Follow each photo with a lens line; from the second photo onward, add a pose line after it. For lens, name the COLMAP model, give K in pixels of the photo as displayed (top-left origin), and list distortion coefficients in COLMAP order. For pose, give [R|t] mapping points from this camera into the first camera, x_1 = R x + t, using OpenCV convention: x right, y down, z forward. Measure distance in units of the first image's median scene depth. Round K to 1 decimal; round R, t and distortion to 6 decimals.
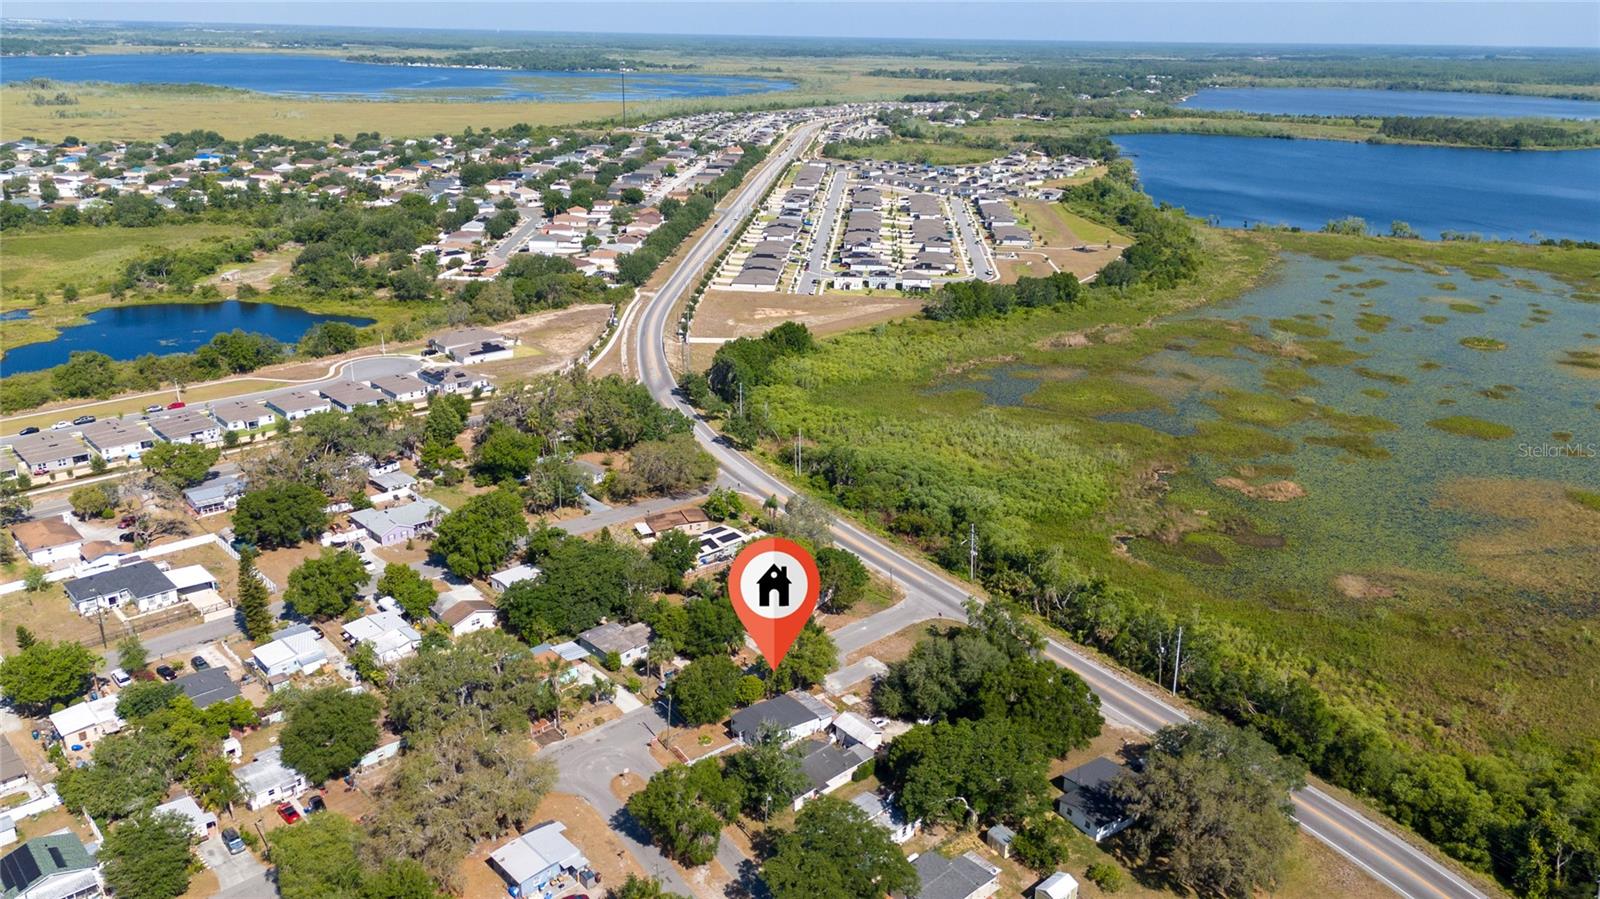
lens RADIAL K [[1190.8, 0, 803.2], [0, 1190.8, 450.0], [0, 0, 1]] dist [0.076934, -0.084834]
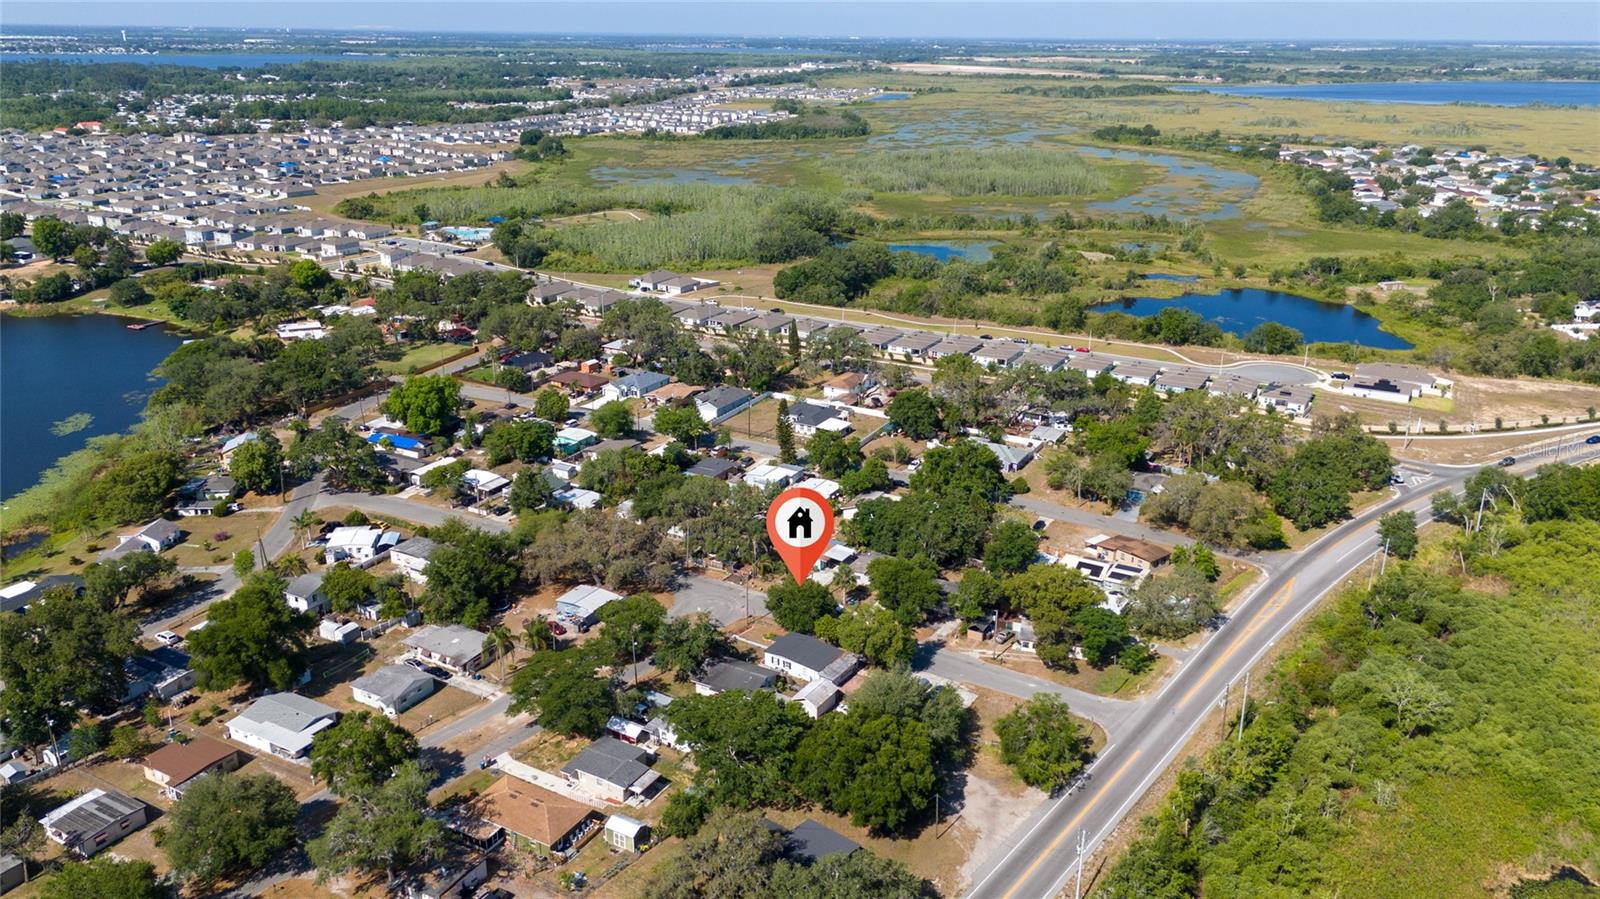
lens RADIAL K [[1190.8, 0, 803.2], [0, 1190.8, 450.0], [0, 0, 1]] dist [0.076934, -0.084834]
pose [[0.330039, 0.315364, -0.889730, 0.612025], [-0.326654, 0.922467, 0.205797, -0.120913], [0.885648, 0.222713, 0.407464, 0.340274]]
